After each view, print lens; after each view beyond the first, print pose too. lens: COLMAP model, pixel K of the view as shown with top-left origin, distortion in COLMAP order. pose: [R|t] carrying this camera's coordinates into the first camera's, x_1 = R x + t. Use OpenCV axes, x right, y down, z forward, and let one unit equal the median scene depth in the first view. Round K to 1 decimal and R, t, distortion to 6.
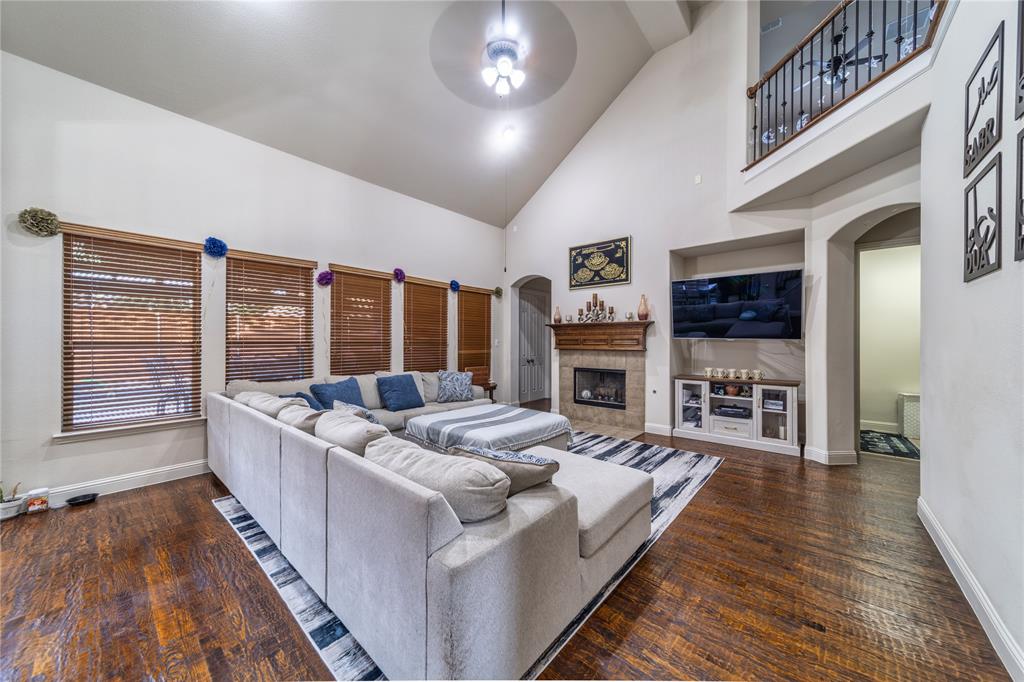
lens RADIAL K [[351.0, 0, 516.8], [0, 351.0, 341.8], [0, 0, 1]] dist [0.000666, 0.000042]
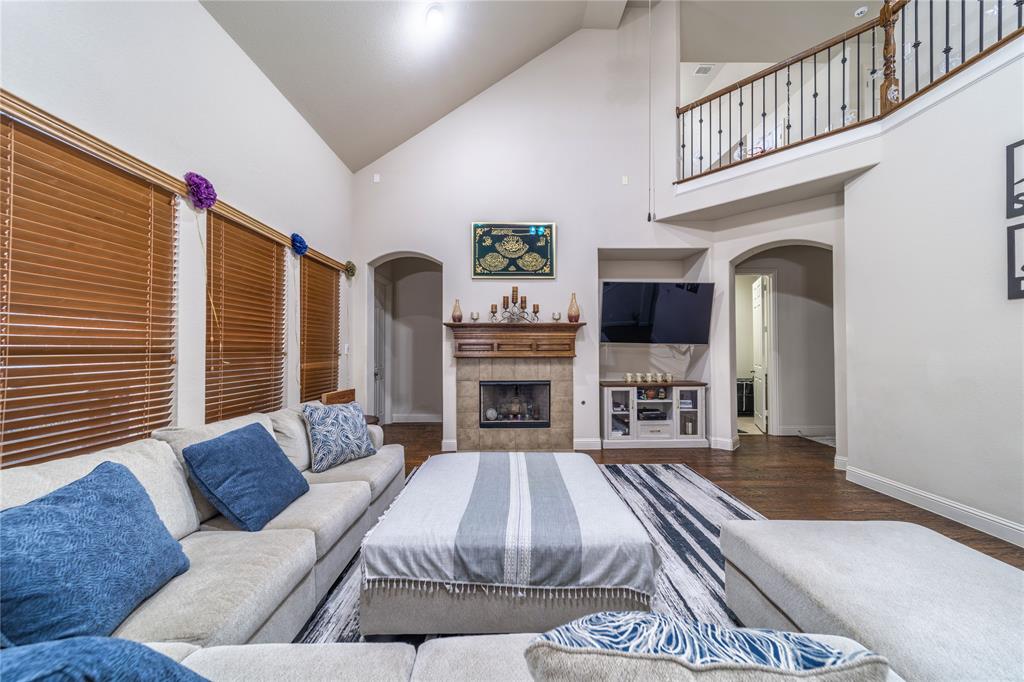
lens RADIAL K [[354.4, 0, 516.0], [0, 354.4, 341.2], [0, 0, 1]] dist [0.008112, -0.000032]
pose [[0.749104, 0.008947, 0.662392, -0.321221], [0.003666, 0.999837, -0.017651, 0.000760], [-0.662442, 0.015650, 0.748949, 0.413312]]
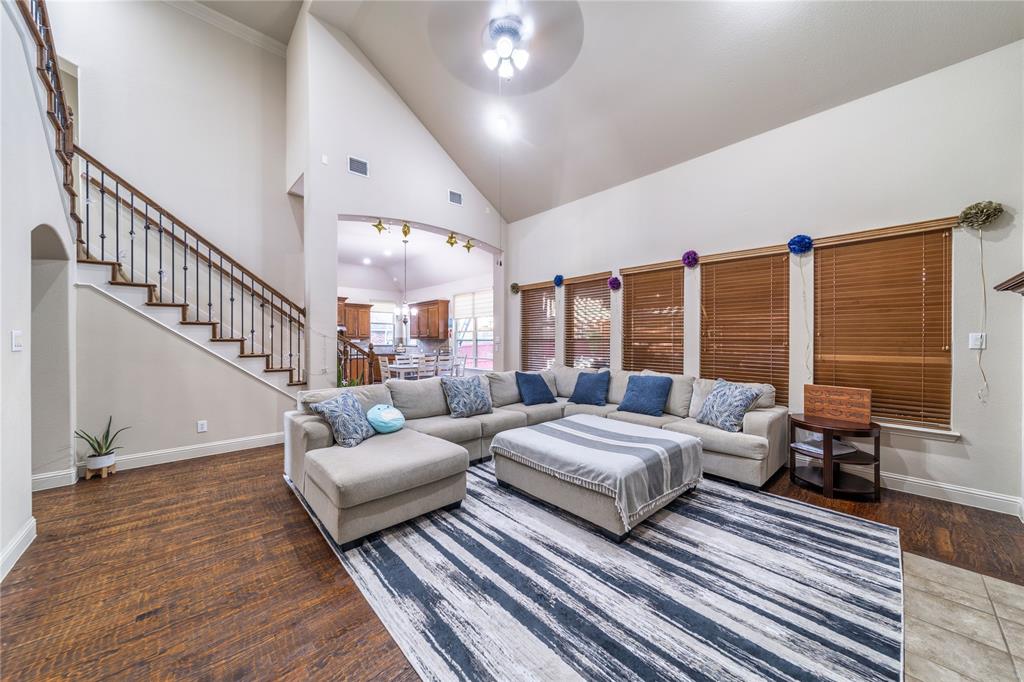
lens RADIAL K [[354.4, 0, 516.0], [0, 354.4, 341.2], [0, 0, 1]] dist [0.008112, -0.000032]
pose [[-0.106357, 0.007767, -0.994298, 0.533981], [0.004509, 0.999963, 0.007329, -0.002583], [0.994318, -0.003703, -0.106388, 0.658782]]
